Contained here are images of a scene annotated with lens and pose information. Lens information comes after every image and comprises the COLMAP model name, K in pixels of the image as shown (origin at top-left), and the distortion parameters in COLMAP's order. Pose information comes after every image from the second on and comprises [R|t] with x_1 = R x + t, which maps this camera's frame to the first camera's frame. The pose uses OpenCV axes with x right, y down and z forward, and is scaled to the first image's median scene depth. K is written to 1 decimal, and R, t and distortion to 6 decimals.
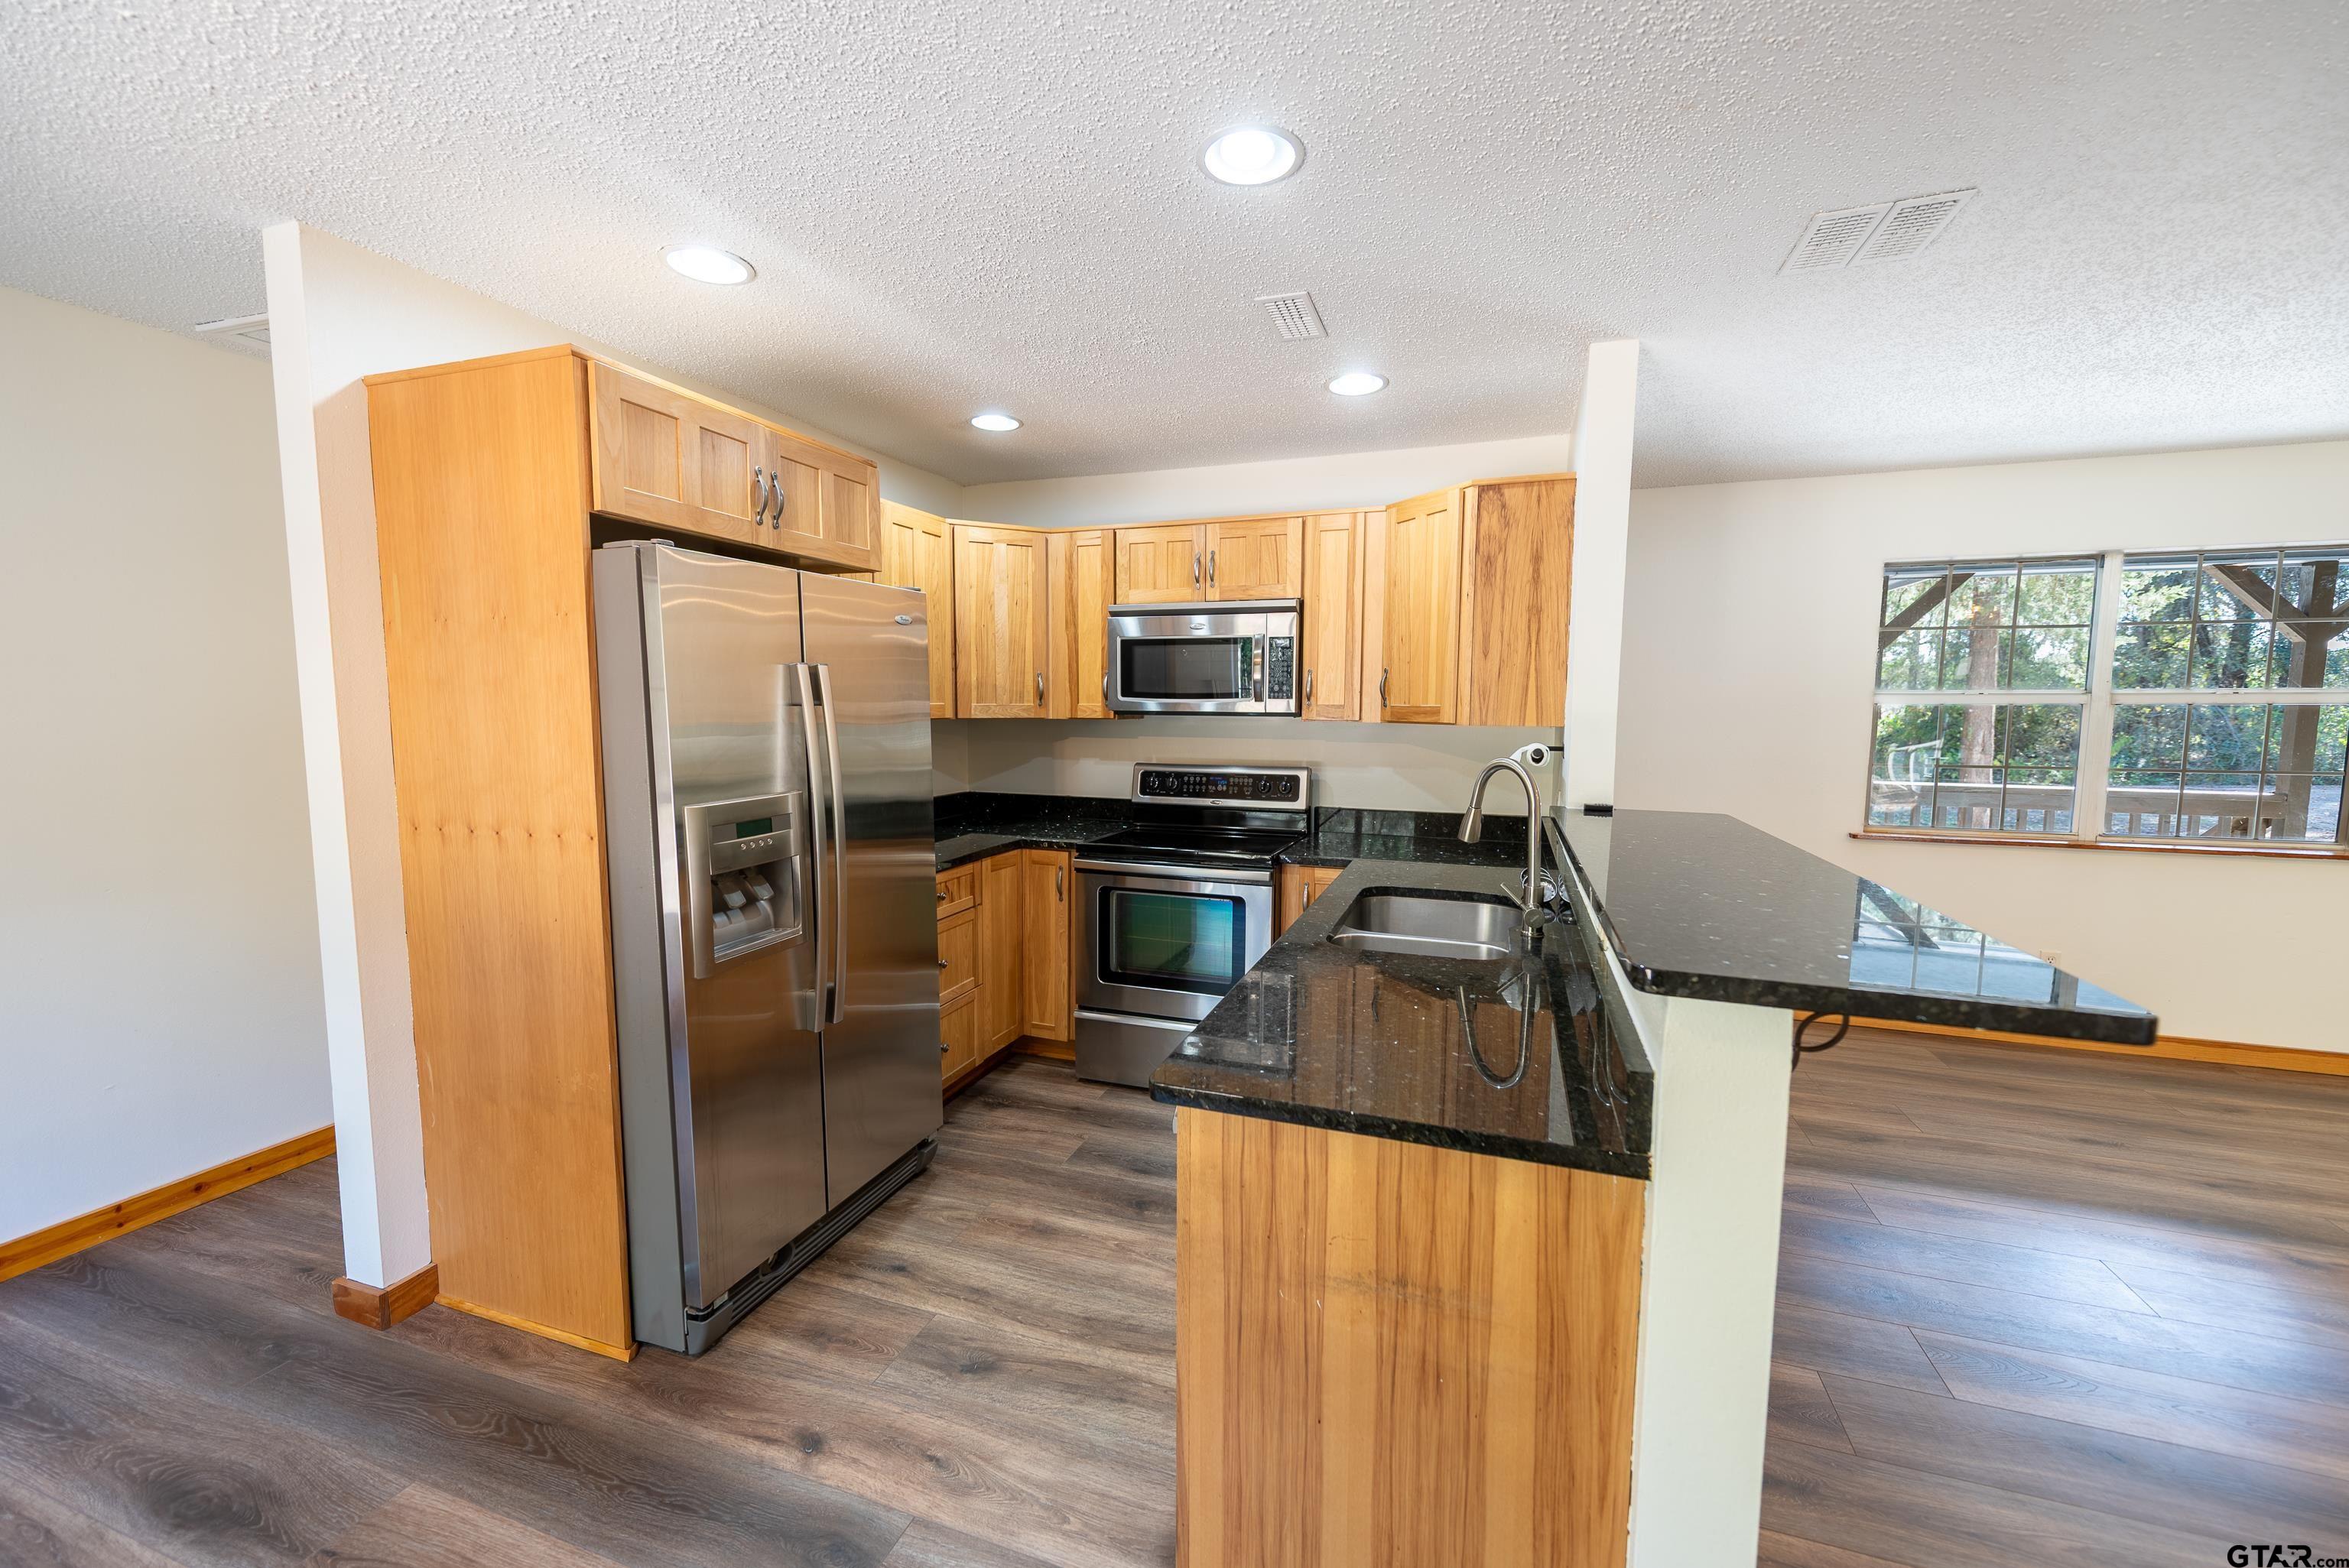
lens RADIAL K [[919.4, 0, 1170.6], [0, 919.4, 785.7], [0, 0, 1]] dist [0.010626, -0.000578]
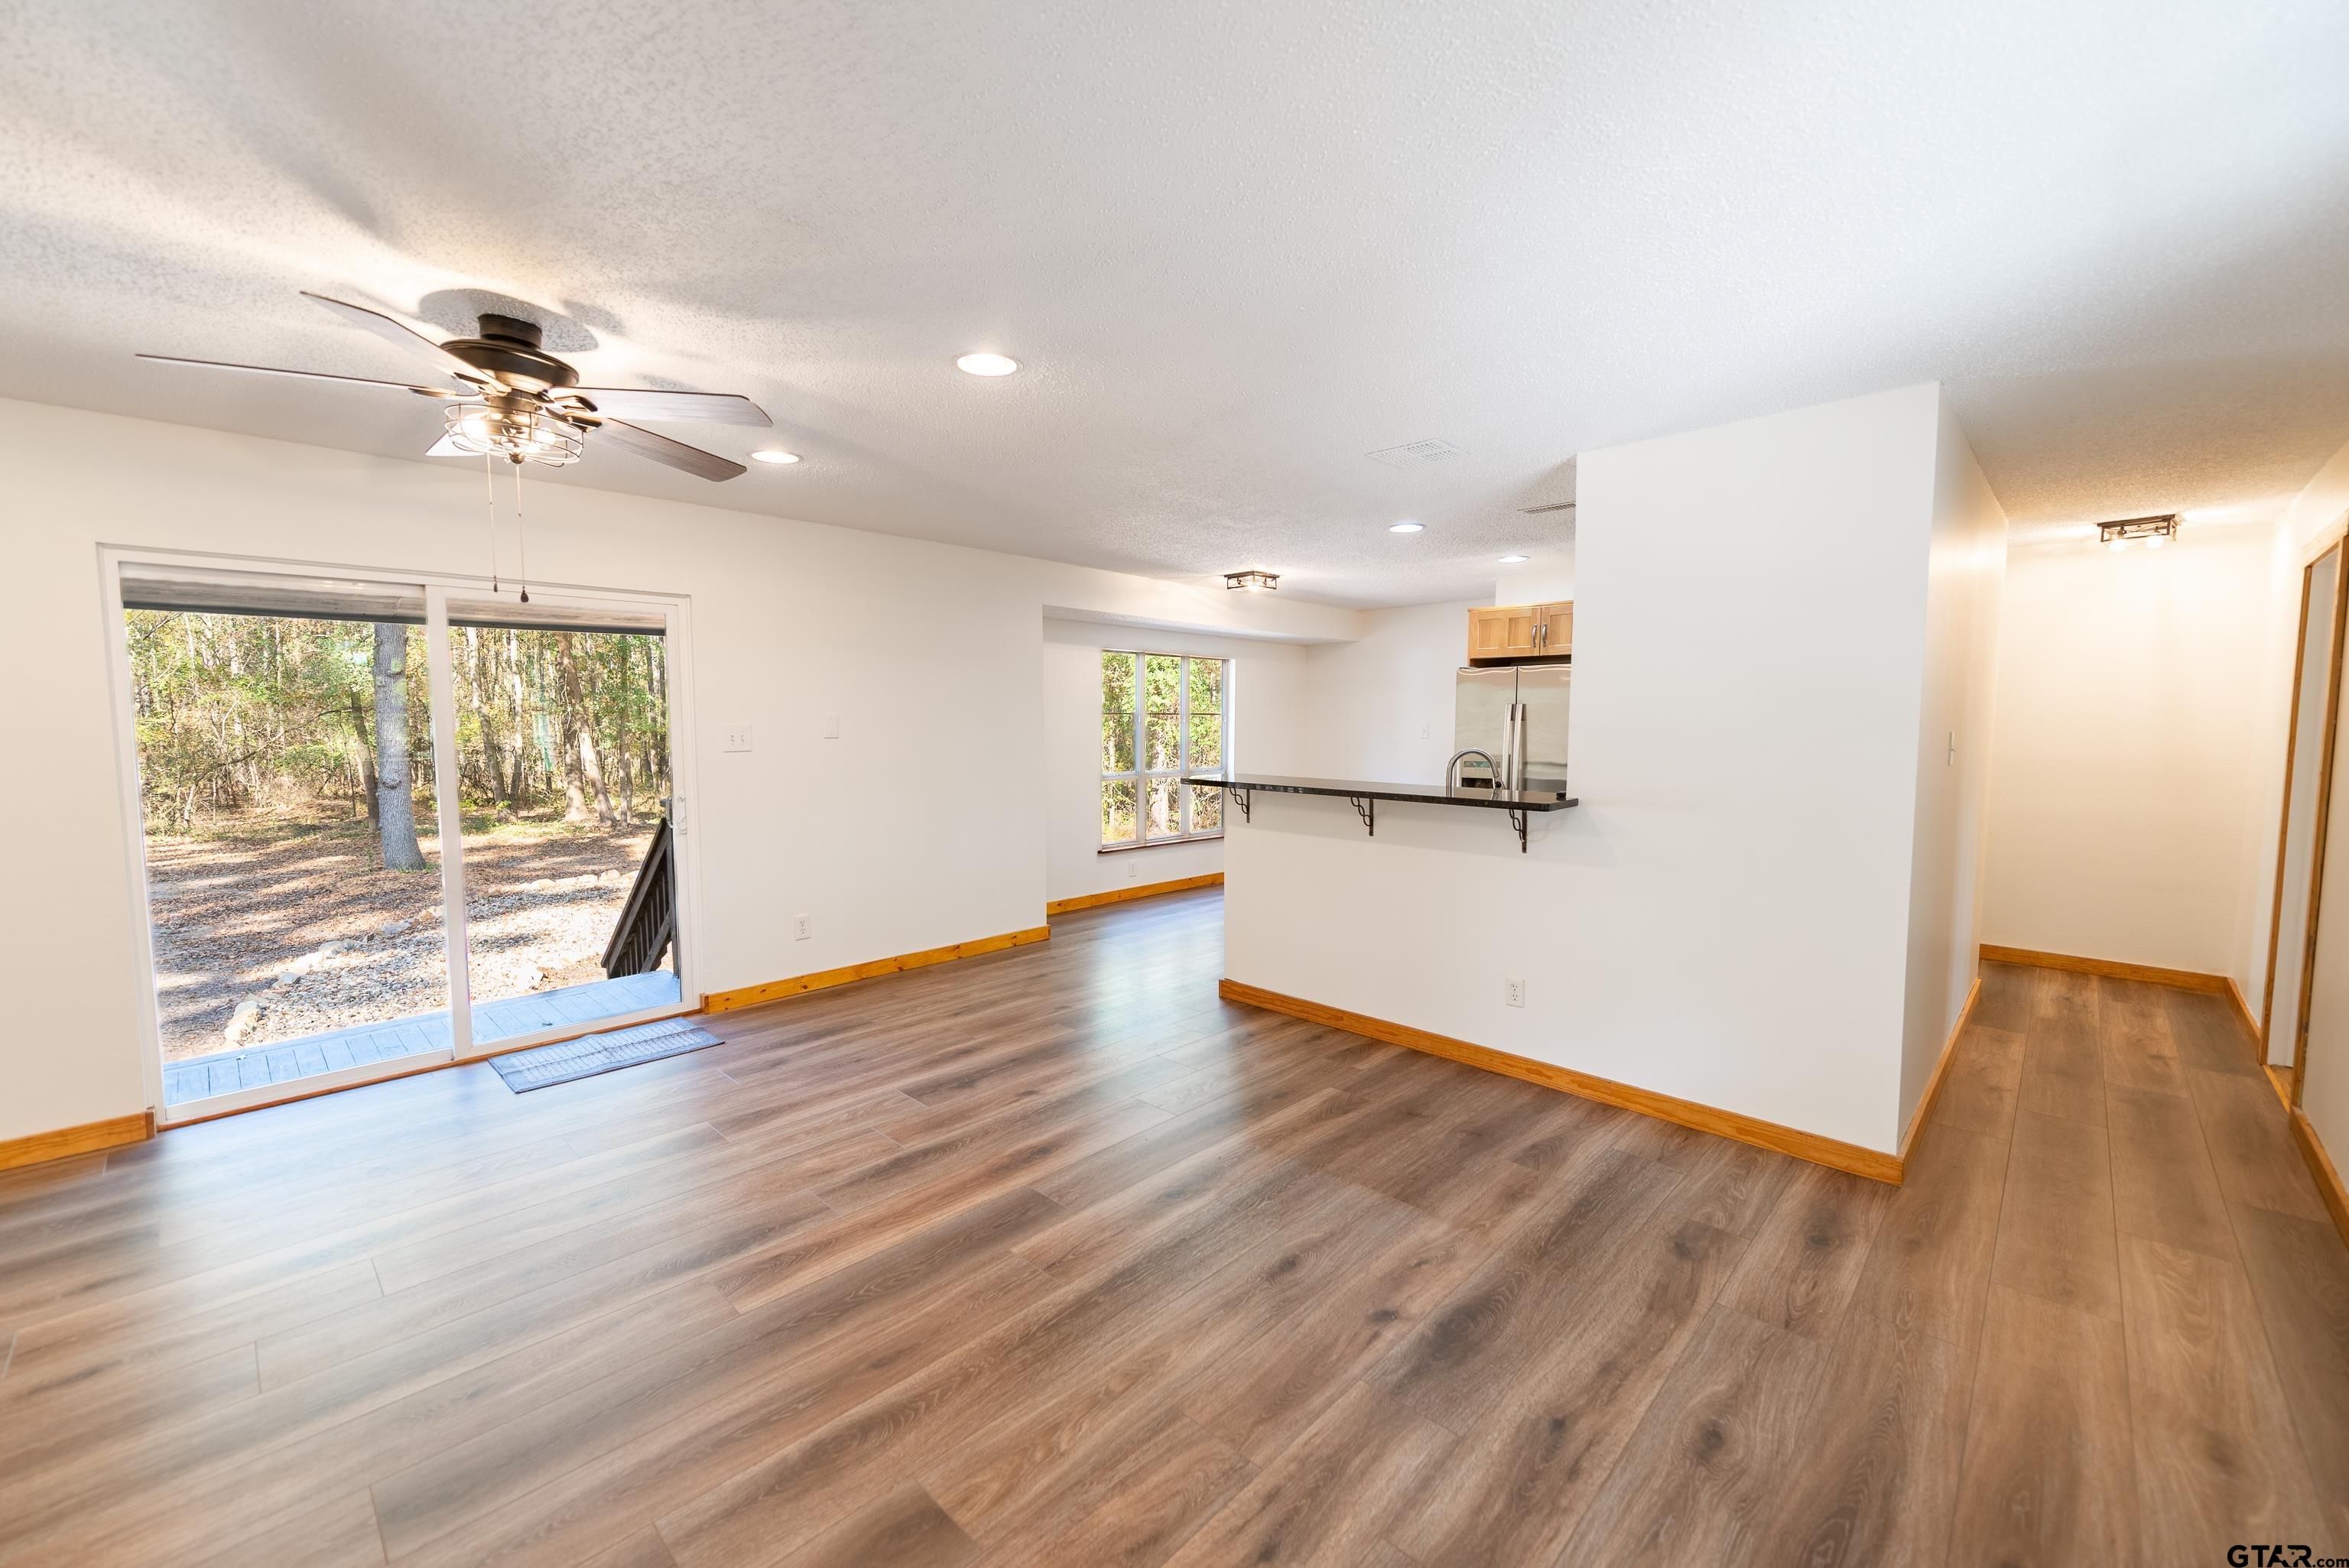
lens RADIAL K [[929.9, 0, 1177.4], [0, 929.9, 787.6], [0, 0, 1]] dist [0.012369, -0.000518]
pose [[-0.405667, 0.063136, -0.911838, 1.933354], [-0.085778, 0.990579, 0.106750, -0.085627], [0.909987, 0.121521, -0.396429, 1.018473]]
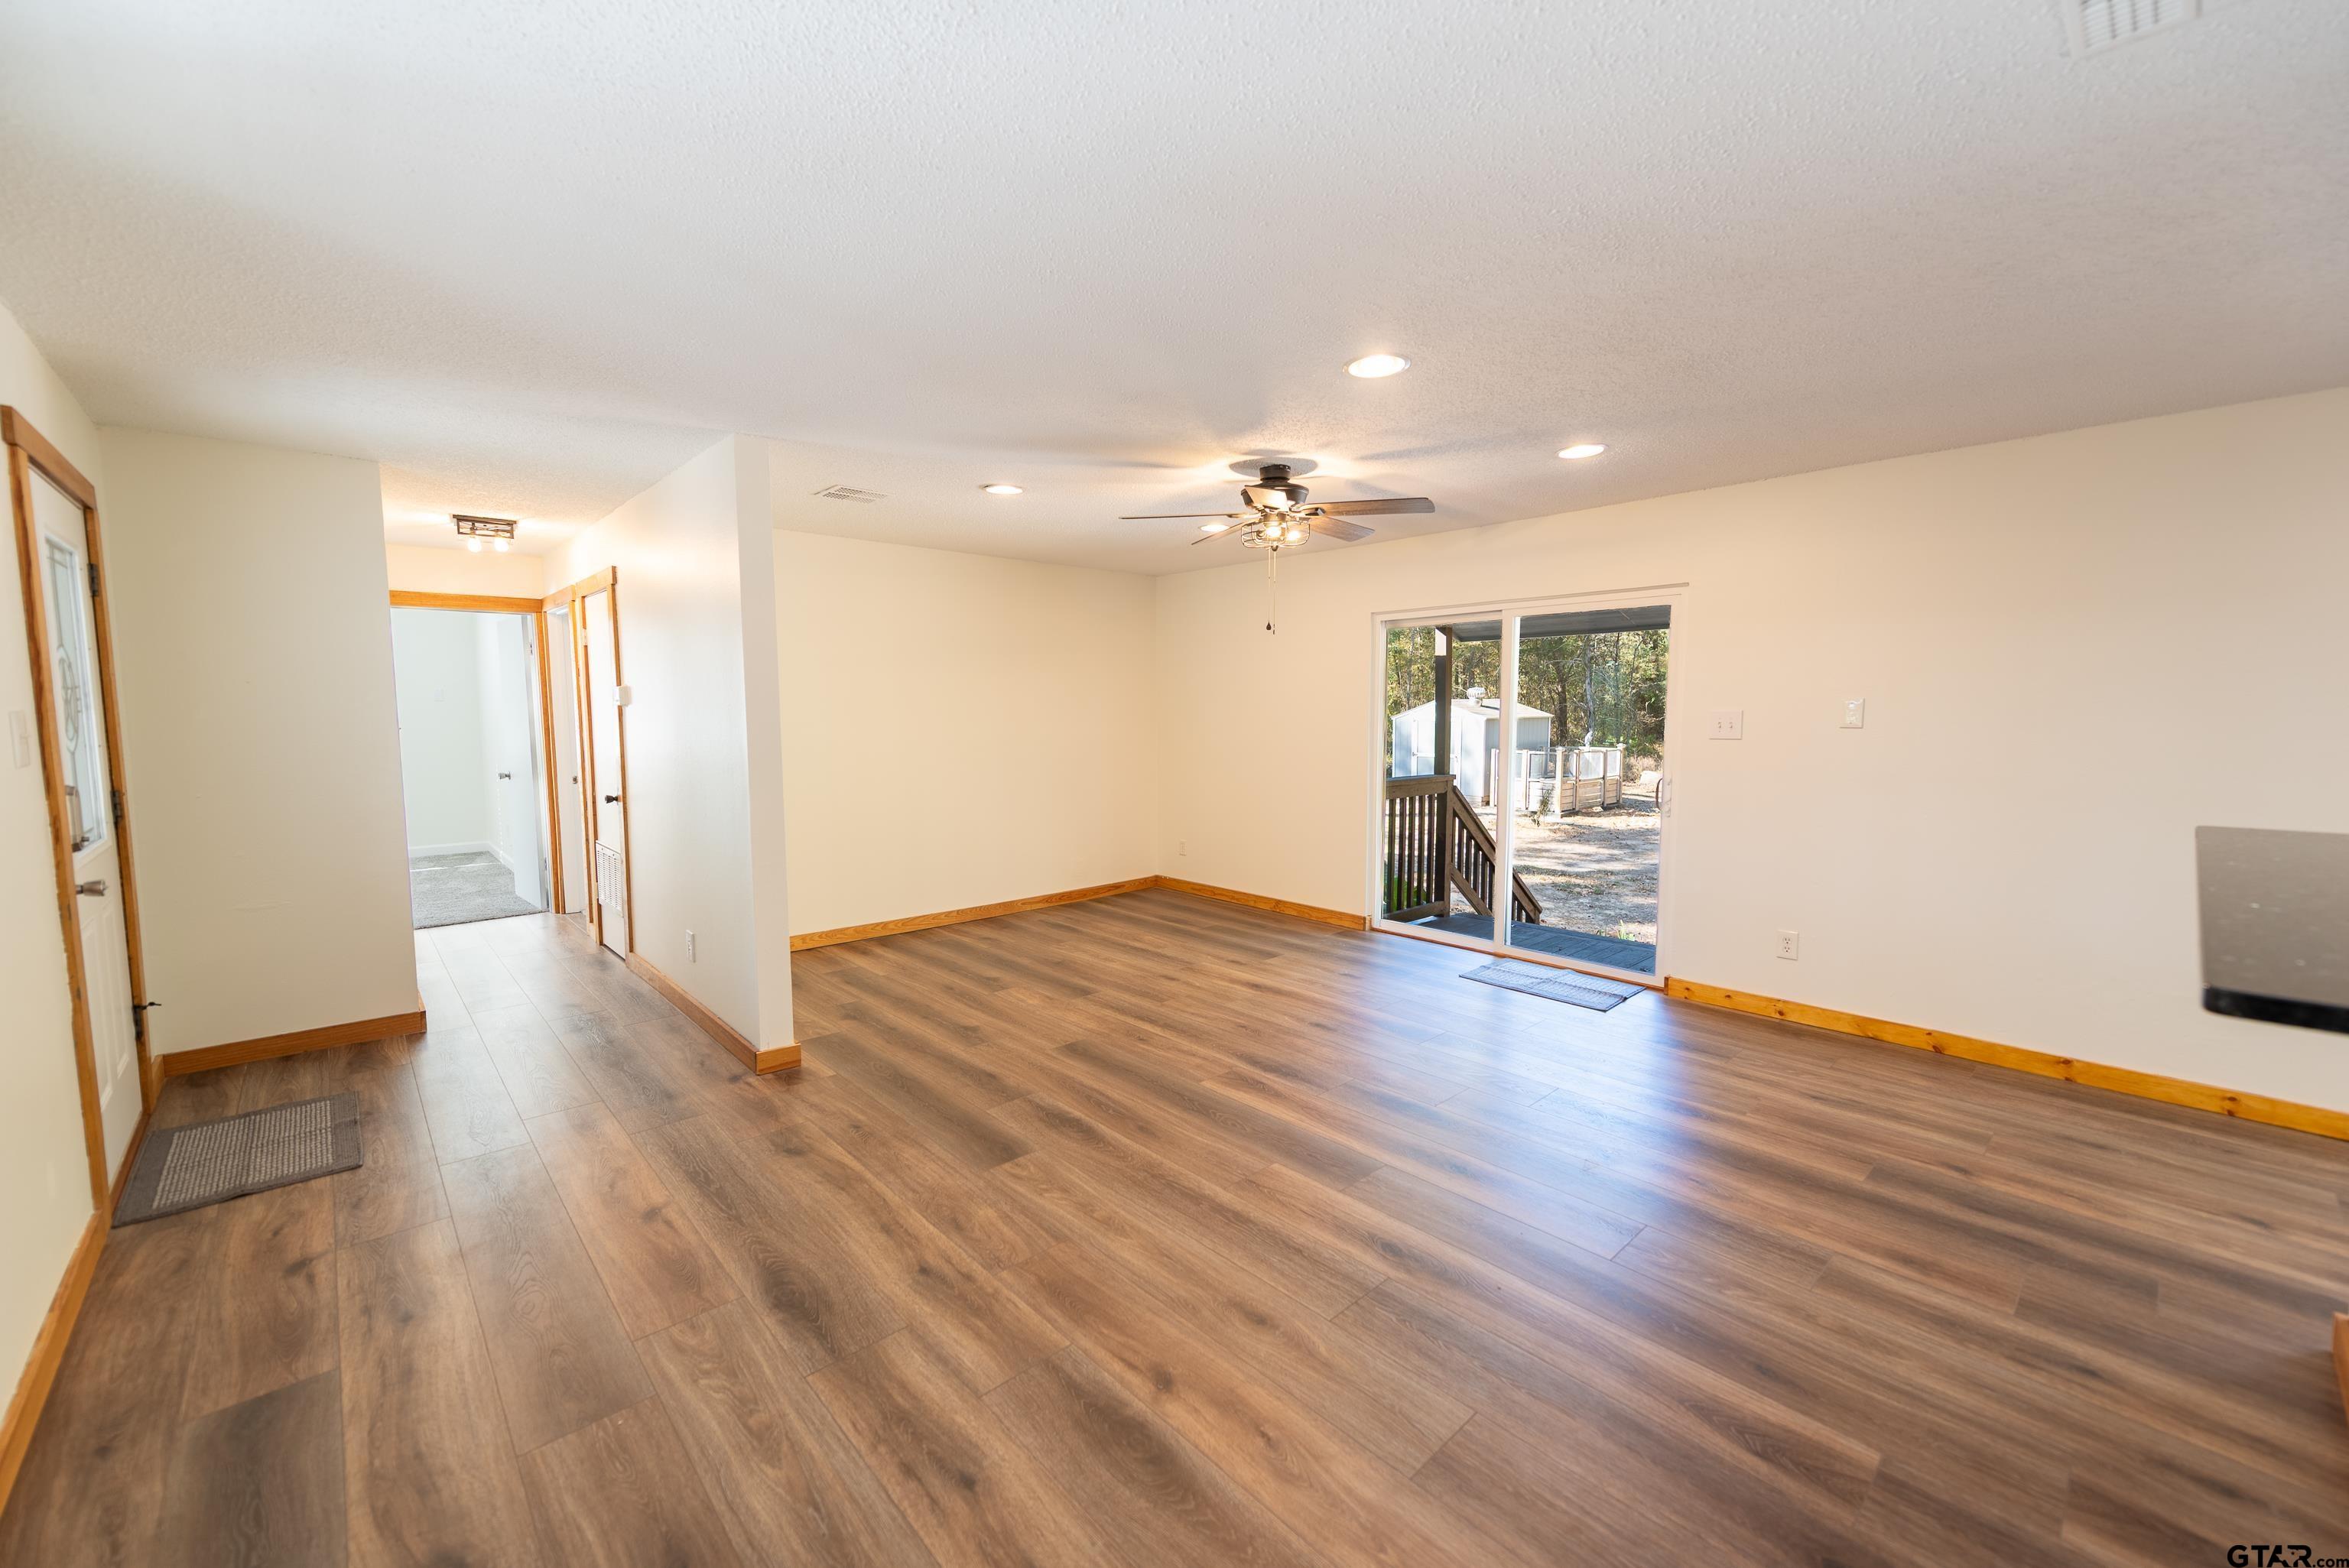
lens RADIAL K [[919.4, 0, 1170.6], [0, 919.4, 785.7], [0, 0, 1]] dist [0.010626, -0.000578]
pose [[-0.885129, -0.045270, 0.463138, 0.781336], [0.037341, 0.985138, 0.167658, -0.126988], [-0.463845, 0.165693, -0.870284, 1.474717]]
